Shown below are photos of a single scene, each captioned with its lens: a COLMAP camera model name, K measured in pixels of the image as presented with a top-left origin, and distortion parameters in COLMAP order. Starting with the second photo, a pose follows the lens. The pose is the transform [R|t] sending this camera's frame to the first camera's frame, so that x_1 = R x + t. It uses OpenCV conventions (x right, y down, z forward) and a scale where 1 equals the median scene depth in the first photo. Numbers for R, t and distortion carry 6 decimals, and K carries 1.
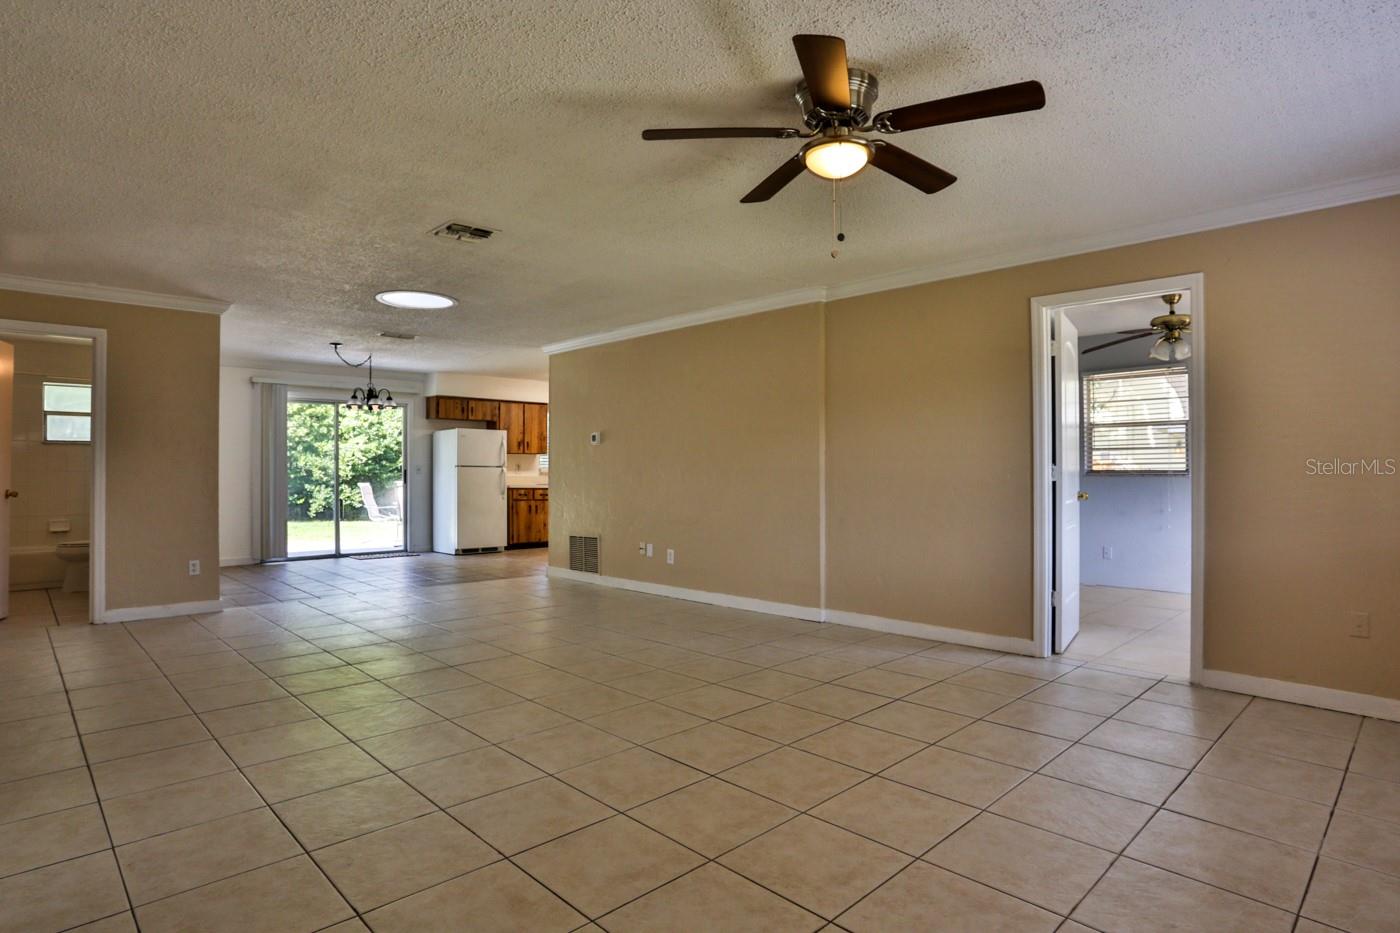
lens RADIAL K [[765.1, 0, 700.0], [0, 765.1, 466.5], [0, 0, 1]] dist [-0.074607, 0.014791]
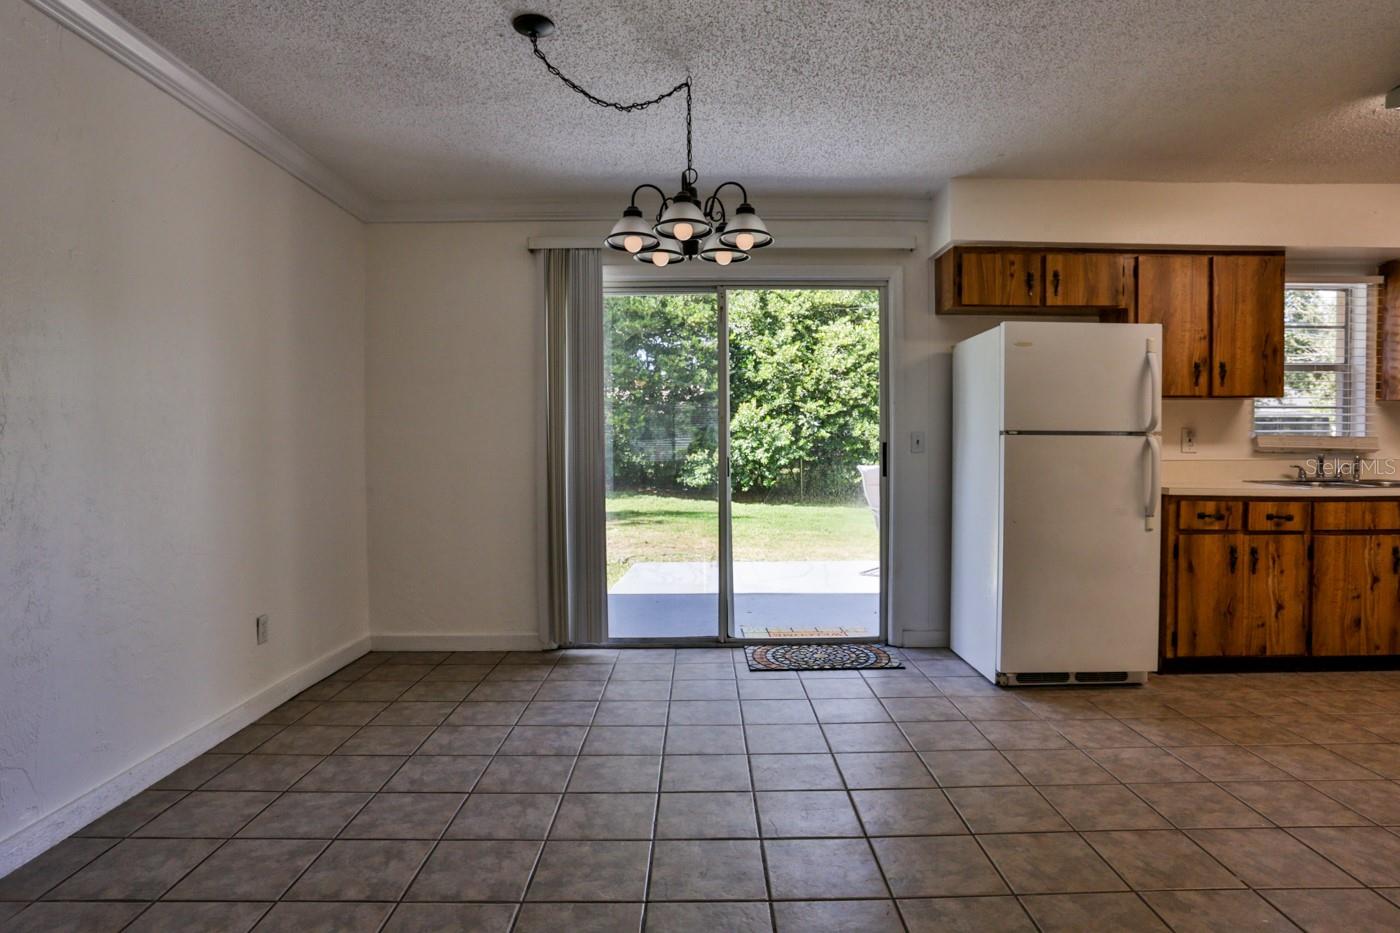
lens RADIAL K [[787.7, 0, 705.4], [0, 787.7, 464.6], [0, 0, 1]] dist [-0.079567, 0.039200]
pose [[0.726316, 0.016950, -0.687152, -0.165500], [0.008261, 0.999408, 0.033384, 0.001021], [0.687311, -0.029924, 0.725746, 0.612716]]
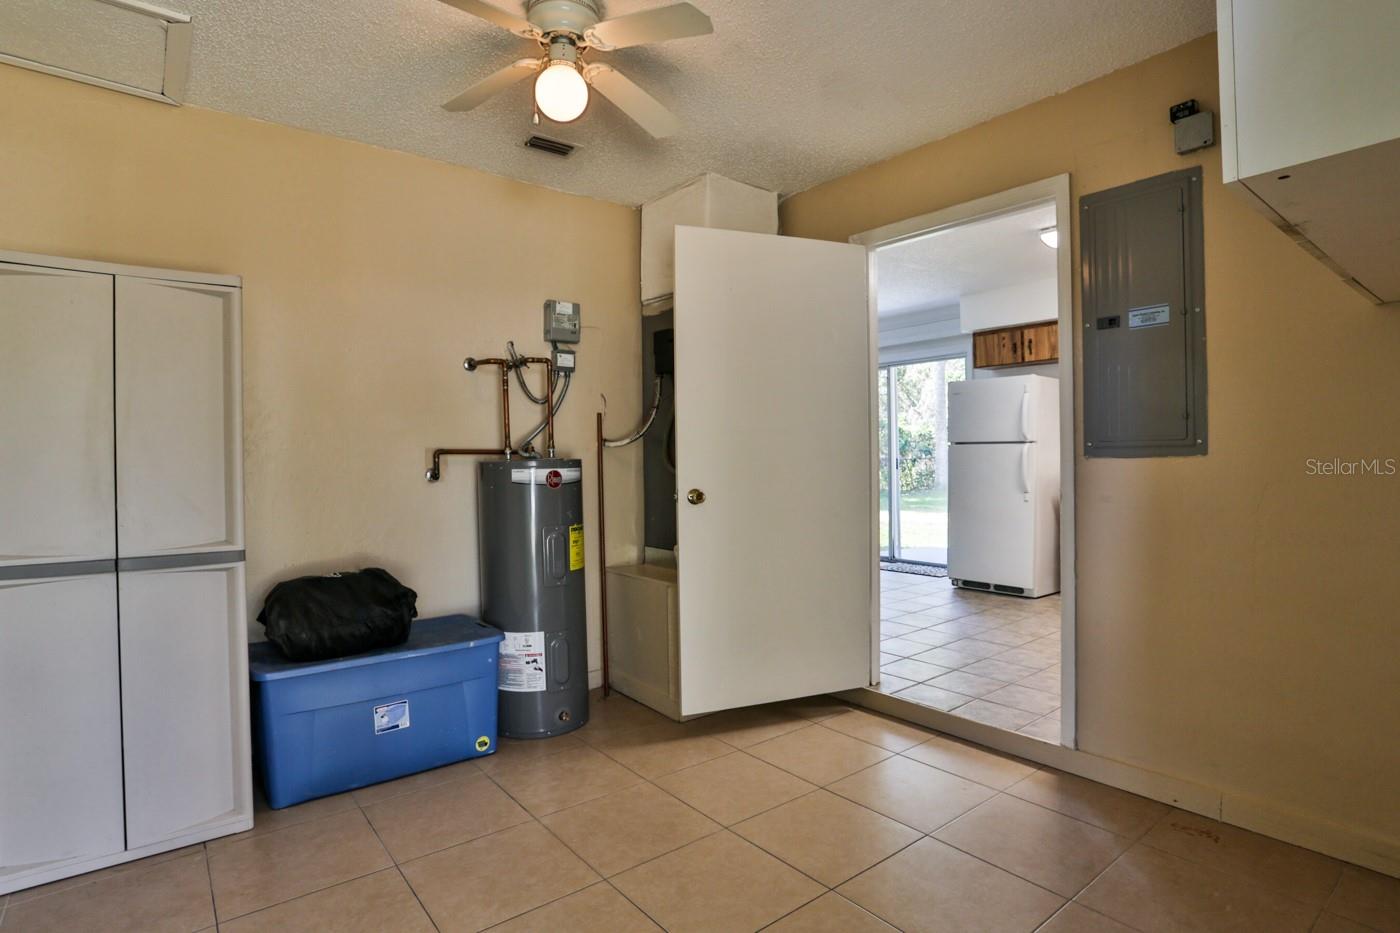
lens RADIAL K [[738.6, 0, 700.0], [0, 738.6, 466.5], [0, 0, 1]] dist [-0.085504, 0.040162]
pose [[-0.097256, 0.015851, -0.995133, 0.277191], [0.021305, 0.999677, 0.013841, 0.005360], [0.995031, -0.019855, -0.097562, 0.804560]]
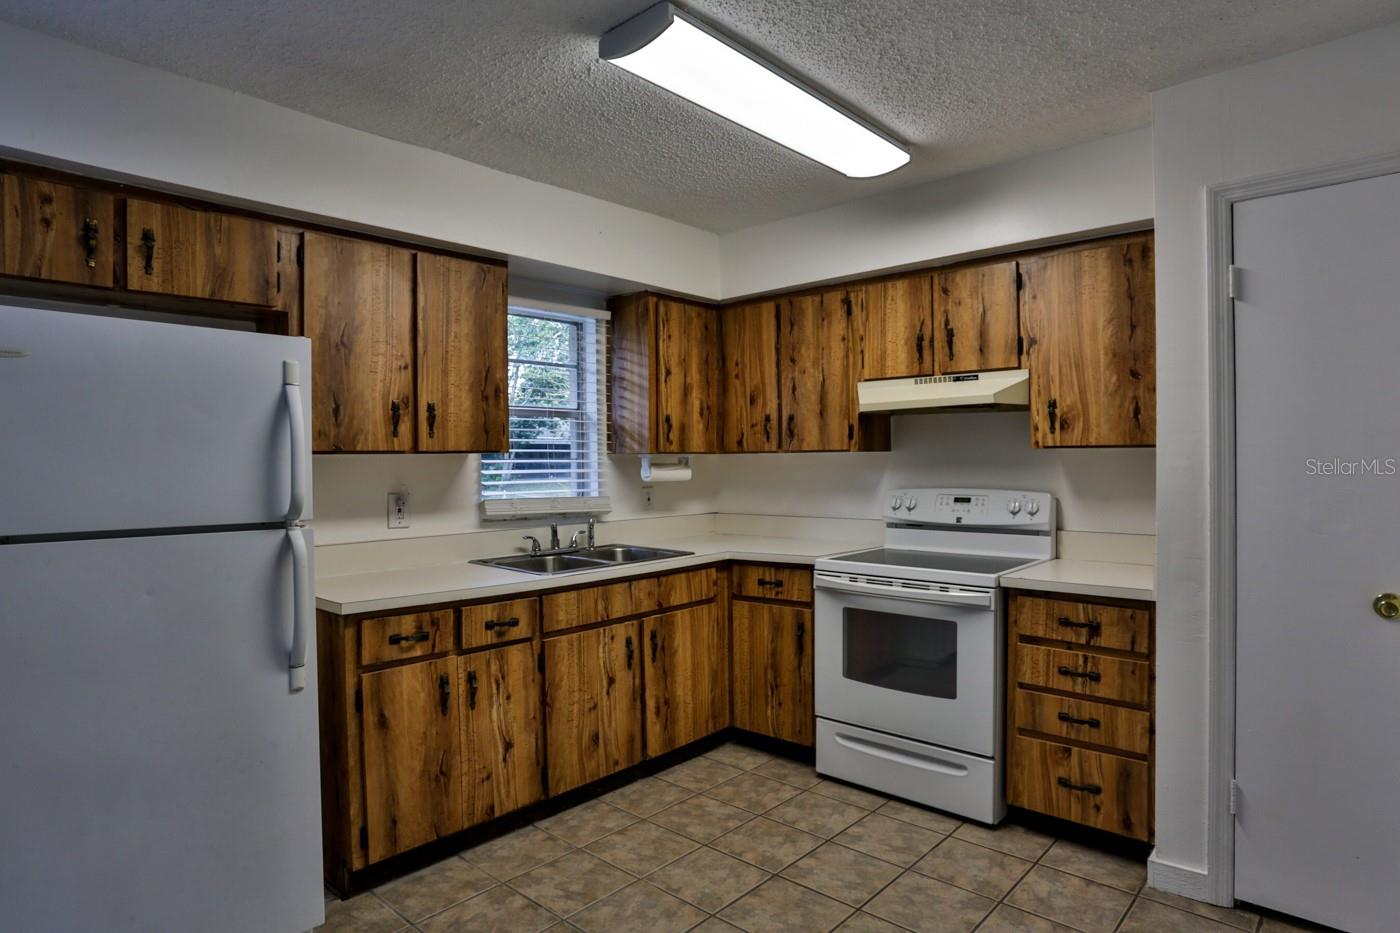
lens RADIAL K [[787.7, 0, 705.4], [0, 787.7, 464.6], [0, 0, 1]] dist [-0.079567, 0.039200]
pose [[0.997209, -0.012819, 0.073550, -0.165413], [0.011851, 0.999837, 0.013588, -0.015958], [-0.073713, -0.012679, 0.997199, 0.784781]]
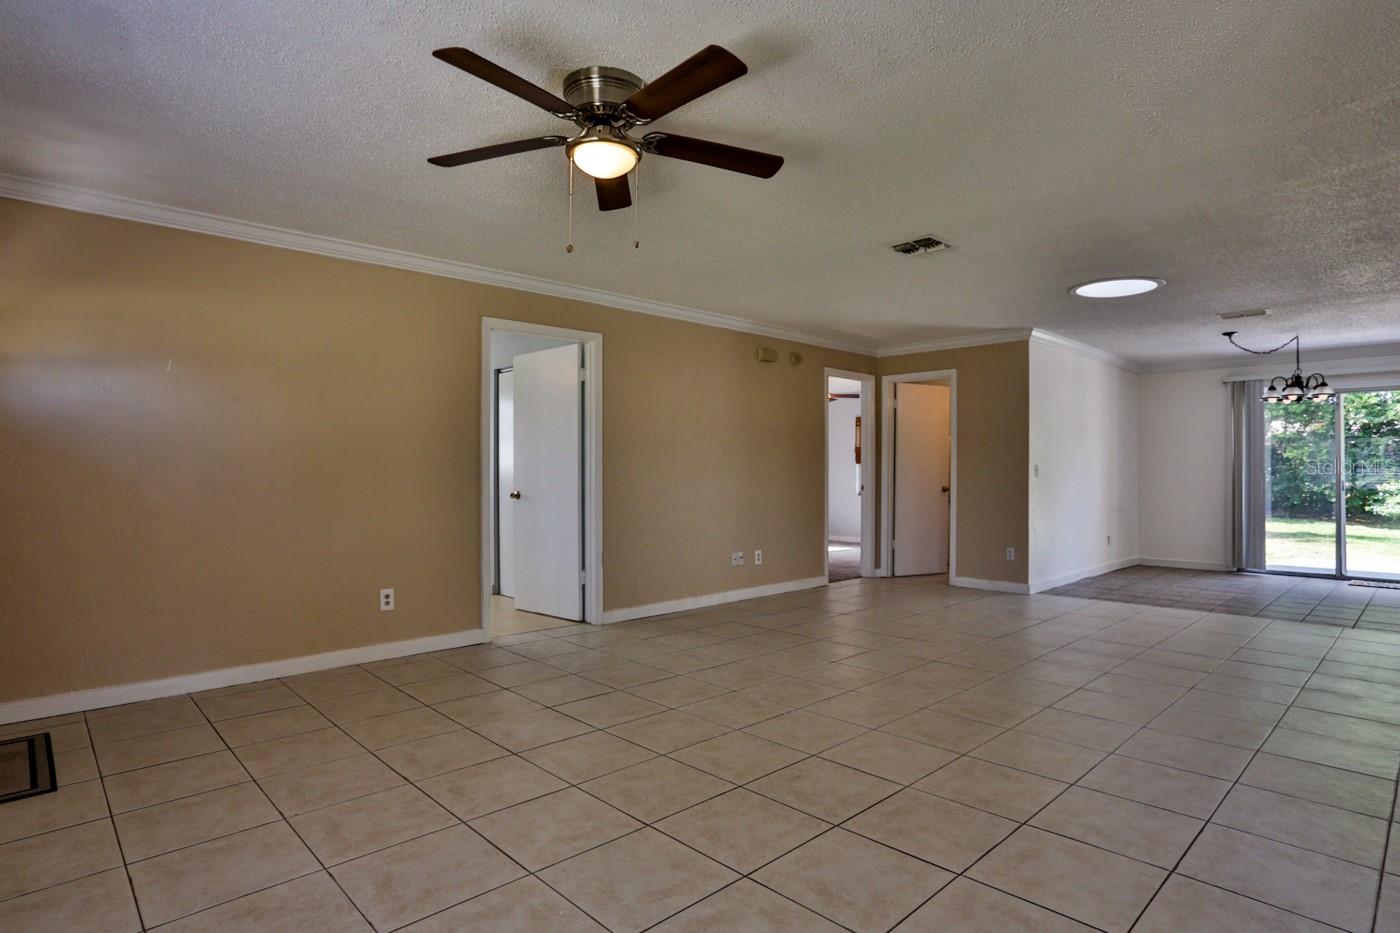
lens RADIAL K [[738.6, 0, 700.0], [0, 738.6, 466.5], [0, 0, 1]] dist [-0.085504, 0.040162]
pose [[-0.012146, -0.006315, -0.999906, 0.279770], [0.001583, 0.999979, -0.006335, 0.000569], [0.999925, -0.001660, -0.012135, 0.280418]]
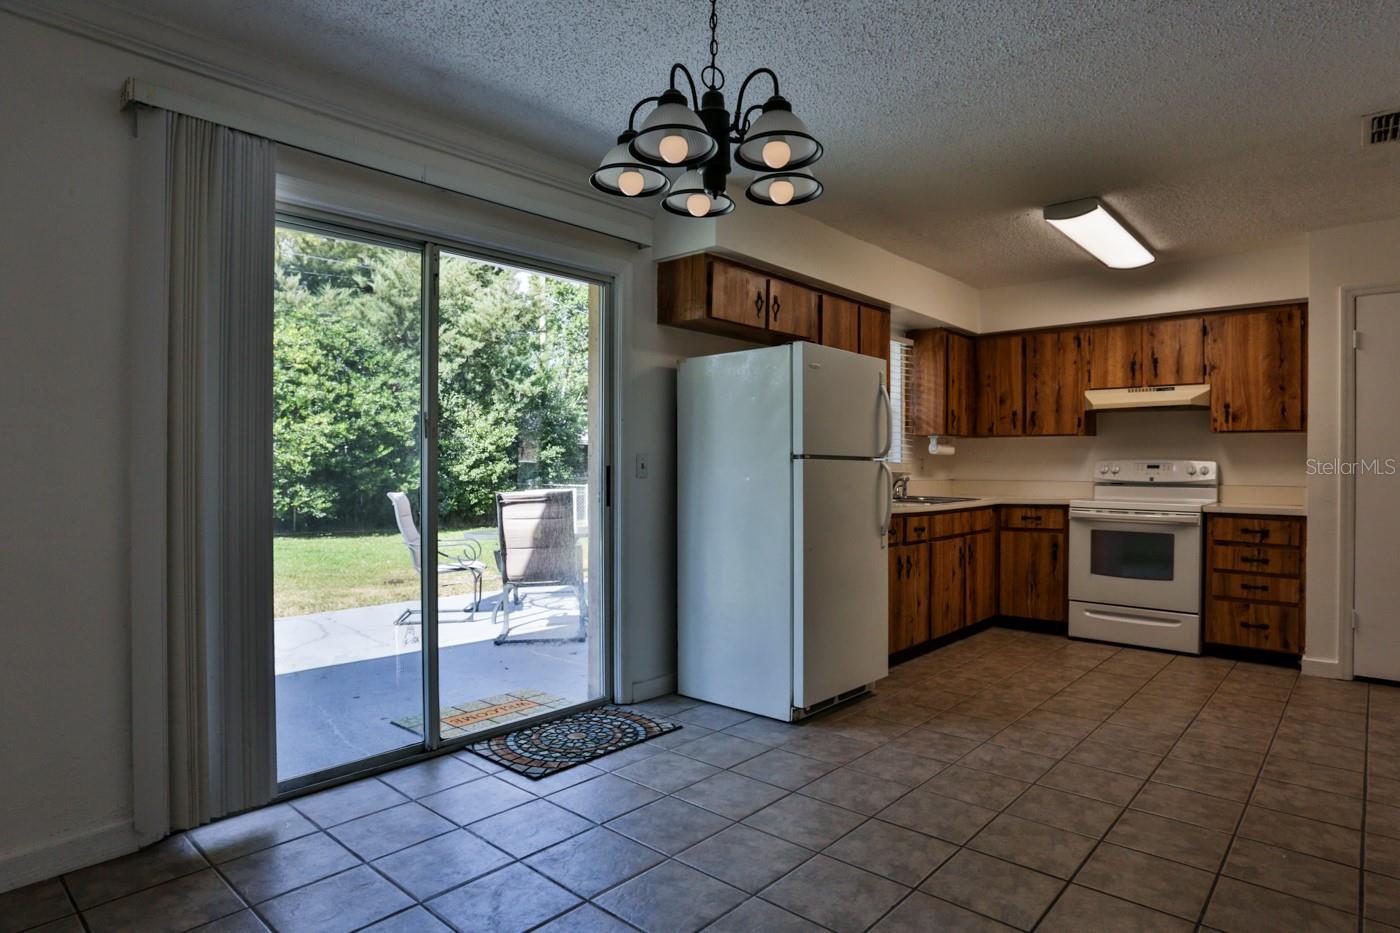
lens RADIAL K [[787.7, 0, 705.4], [0, 787.7, 464.6], [0, 0, 1]] dist [-0.079567, 0.039200]
pose [[0.996899, 0.003282, 0.078625, -0.365385], [-0.003802, 0.999972, 0.006466, 0.000904], [-0.078602, -0.006745, 0.996883, 0.623968]]
